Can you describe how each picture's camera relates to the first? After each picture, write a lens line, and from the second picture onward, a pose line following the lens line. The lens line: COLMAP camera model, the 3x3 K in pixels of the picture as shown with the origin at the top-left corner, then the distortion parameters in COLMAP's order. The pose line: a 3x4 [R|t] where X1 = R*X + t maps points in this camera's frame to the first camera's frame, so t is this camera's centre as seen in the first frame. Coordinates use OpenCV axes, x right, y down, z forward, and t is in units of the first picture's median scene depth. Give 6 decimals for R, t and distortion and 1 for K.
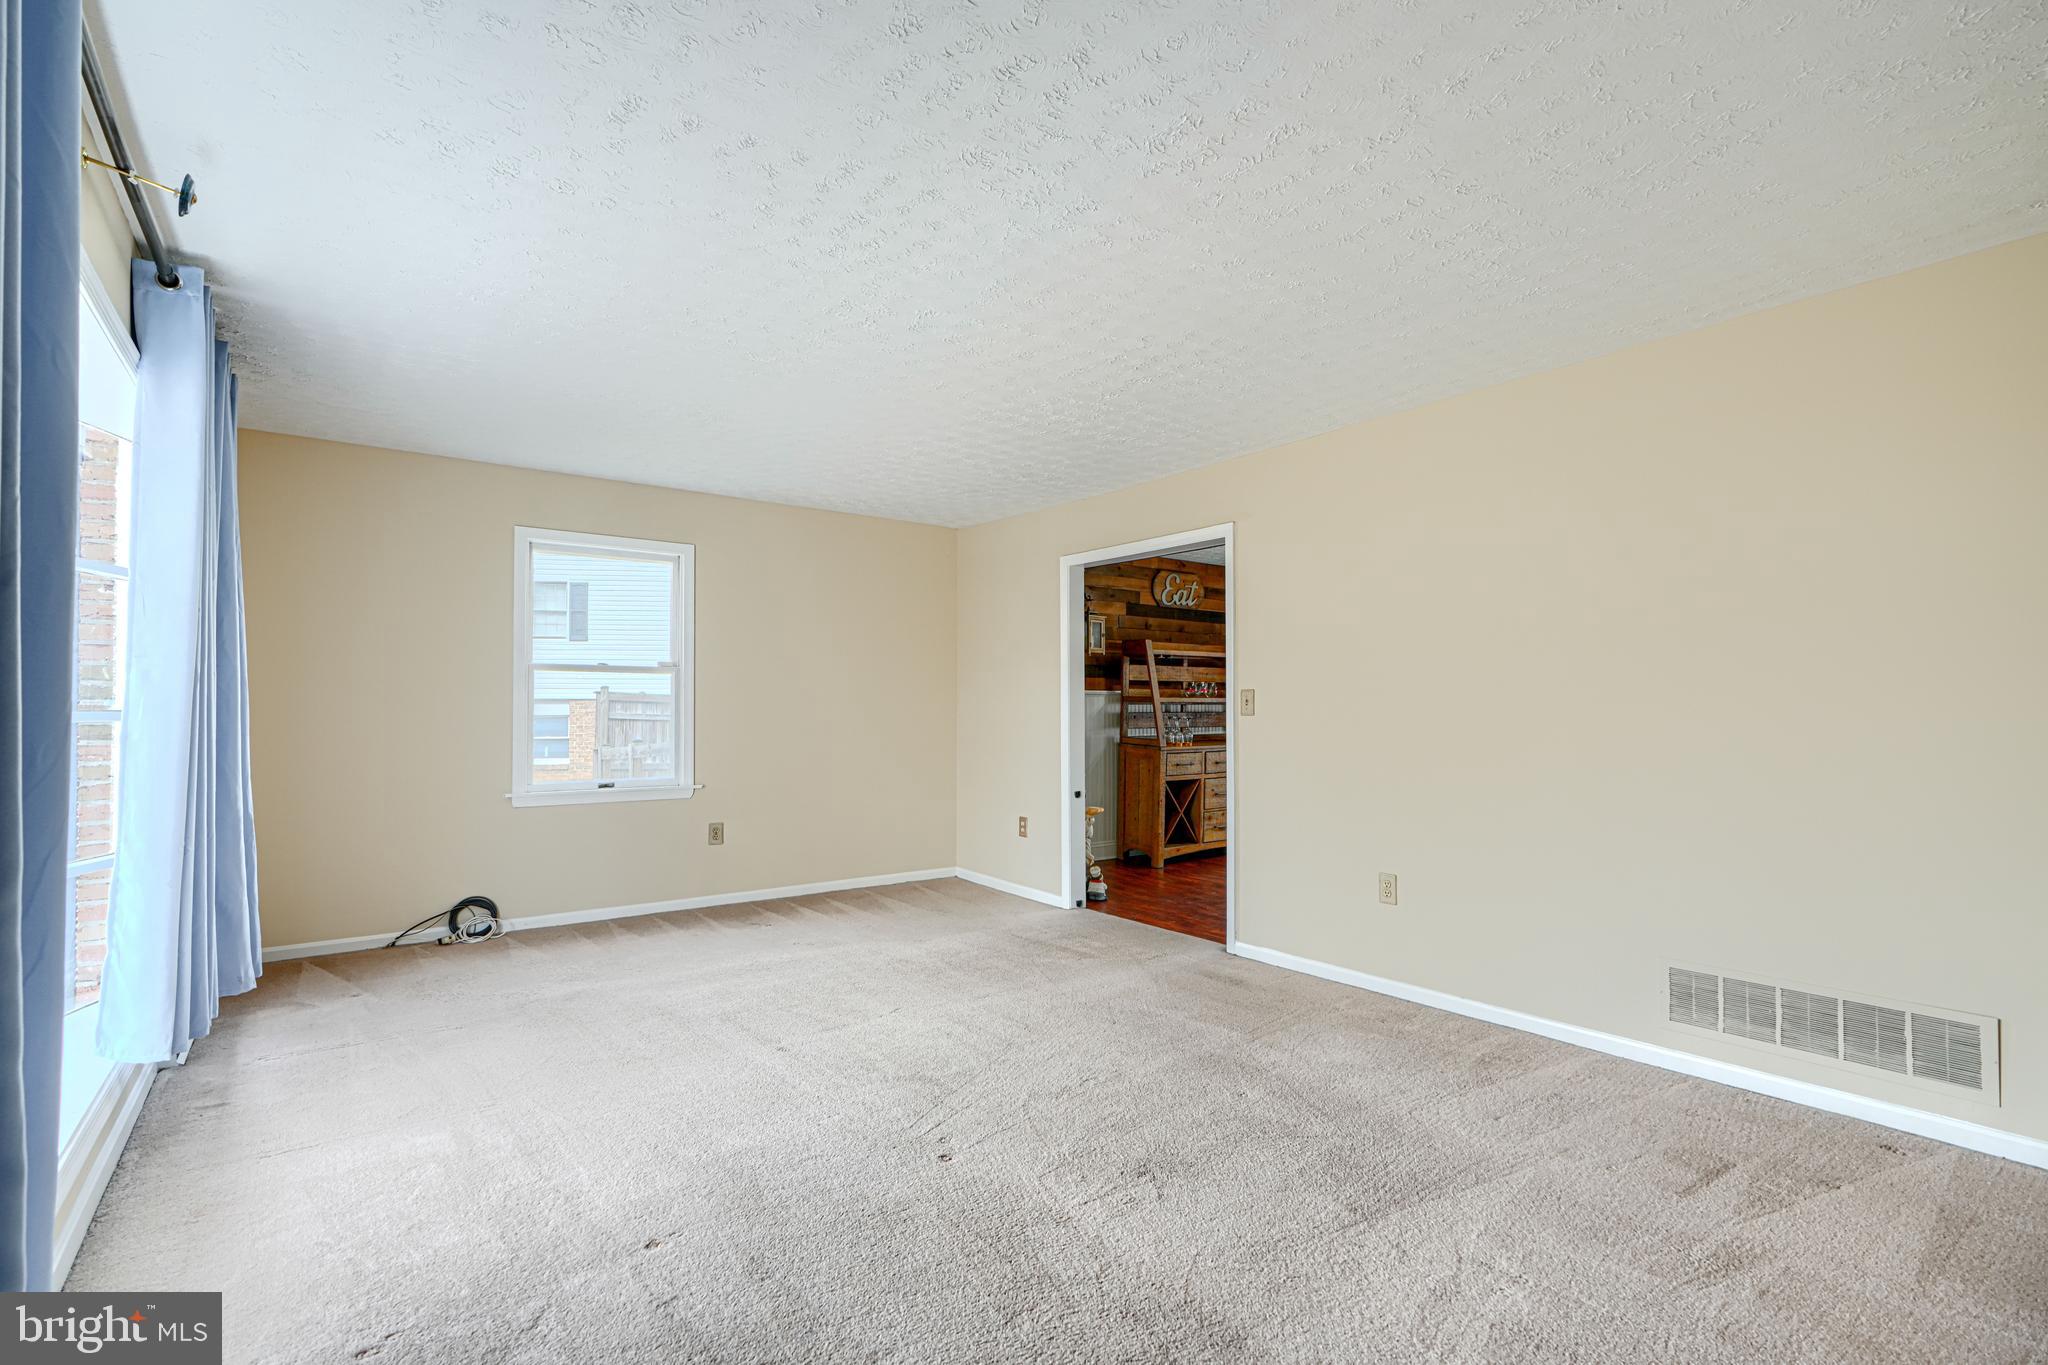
lens RADIAL K [[949.5, 0, 1022.8], [0, 949.5, 697.1], [0, 0, 1]] dist [0.000917, 0.000080]
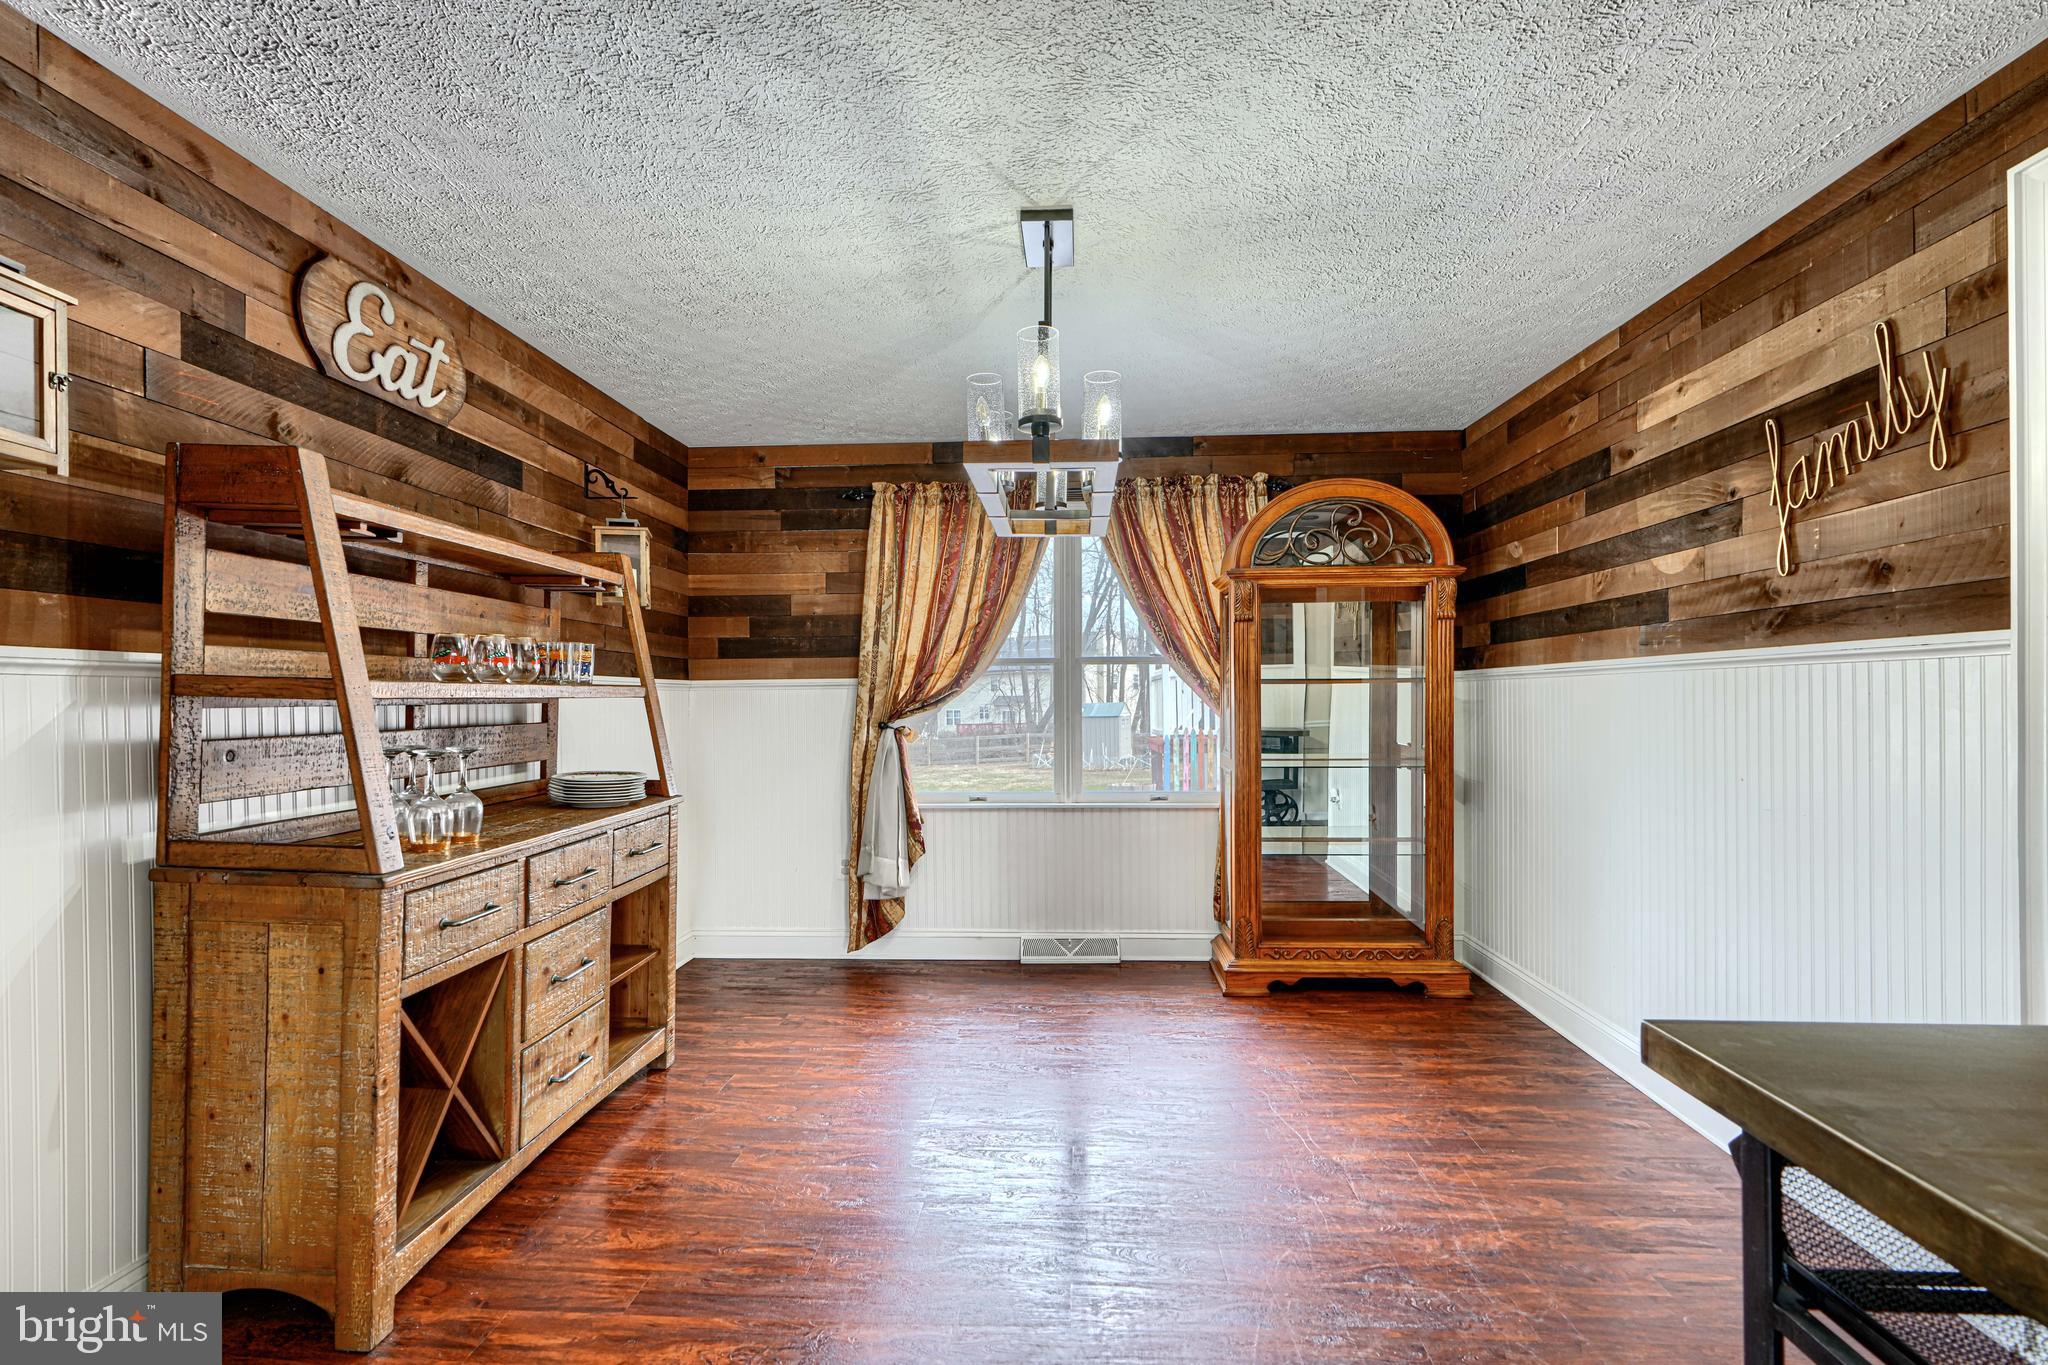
lens RADIAL K [[949.5, 0, 1023.3], [0, 949.5, 708.1], [0, 0, 1]] dist [0.000917, 0.000080]
pose [[0.634691, -0.009864, 0.772703, 0.054519], [-0.009862, 0.999734, 0.020862, 0.000413], [-0.772703, -0.020861, 0.634425, 0.669434]]
